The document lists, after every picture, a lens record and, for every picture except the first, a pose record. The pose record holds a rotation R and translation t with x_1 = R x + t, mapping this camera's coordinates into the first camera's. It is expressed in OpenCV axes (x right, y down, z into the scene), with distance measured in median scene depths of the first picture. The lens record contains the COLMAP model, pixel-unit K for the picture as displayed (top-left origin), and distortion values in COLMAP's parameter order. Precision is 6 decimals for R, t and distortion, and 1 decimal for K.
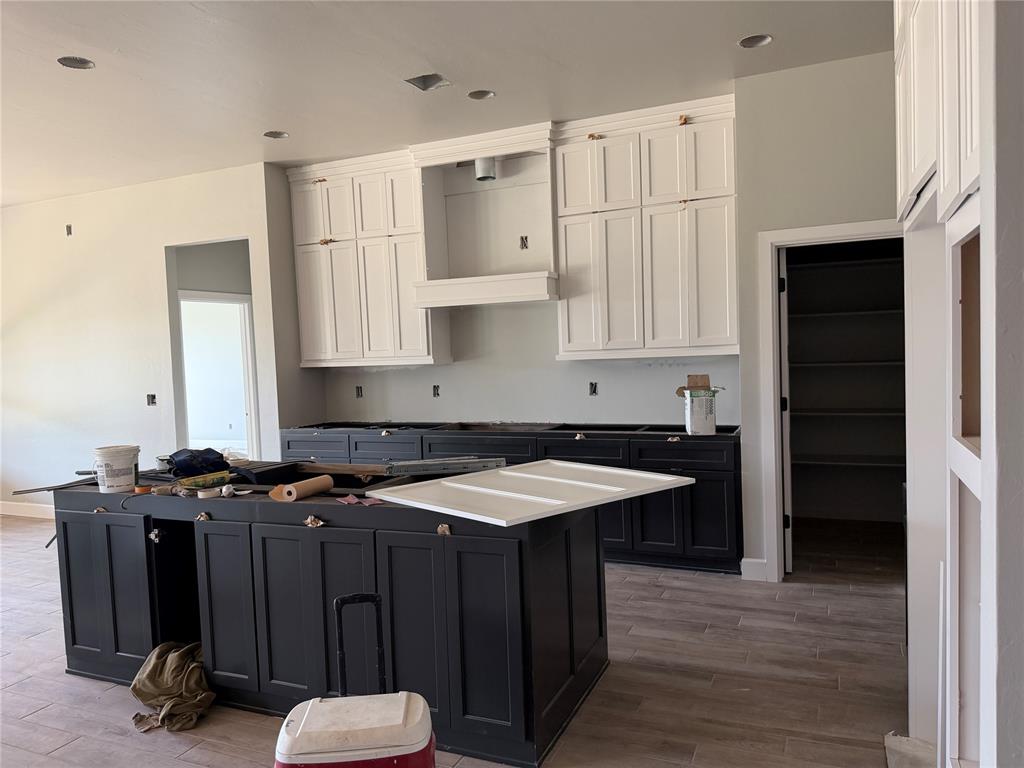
lens RADIAL K [[730.7, 0, 515.8], [0, 730.7, 393.4], [0, 0, 1]] dist [0.096538, -0.096631]
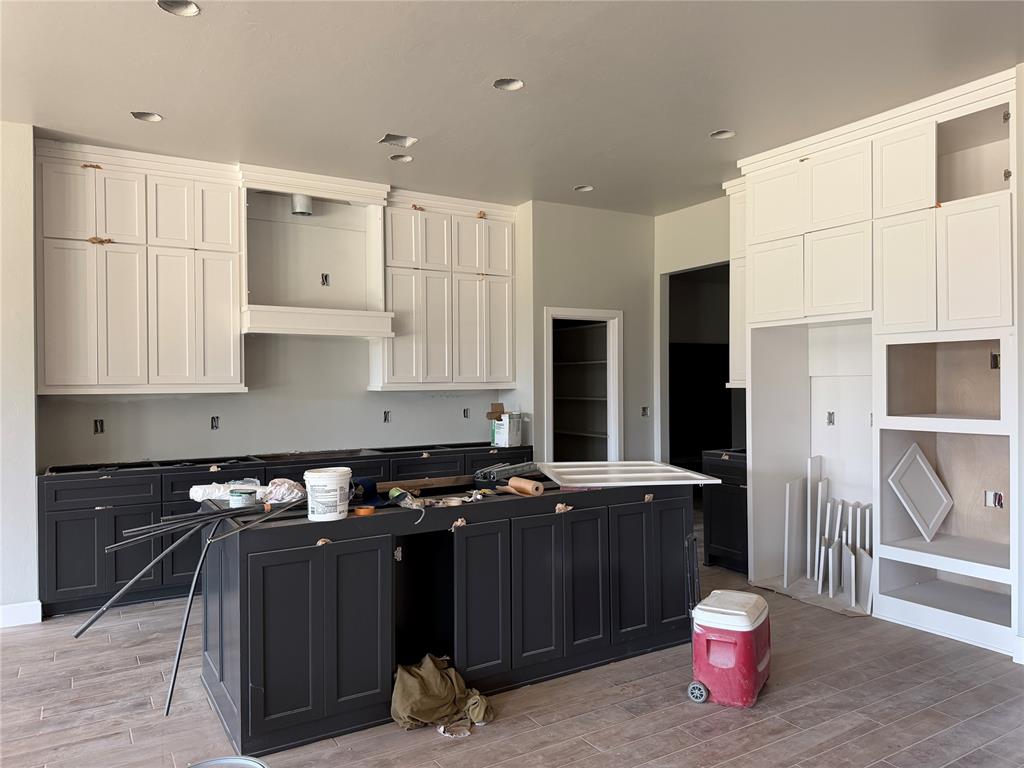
lens RADIAL K [[730.7, 0, 519.6], [0, 730.7, 382.6], [0, 0, 1]] dist [0.096538, -0.096631]
pose [[0.571334, 0.030167, 0.820163, -0.712683], [0.033014, 0.997671, -0.059695, 0.015777], [-0.820054, 0.061183, 0.569007, 0.175017]]
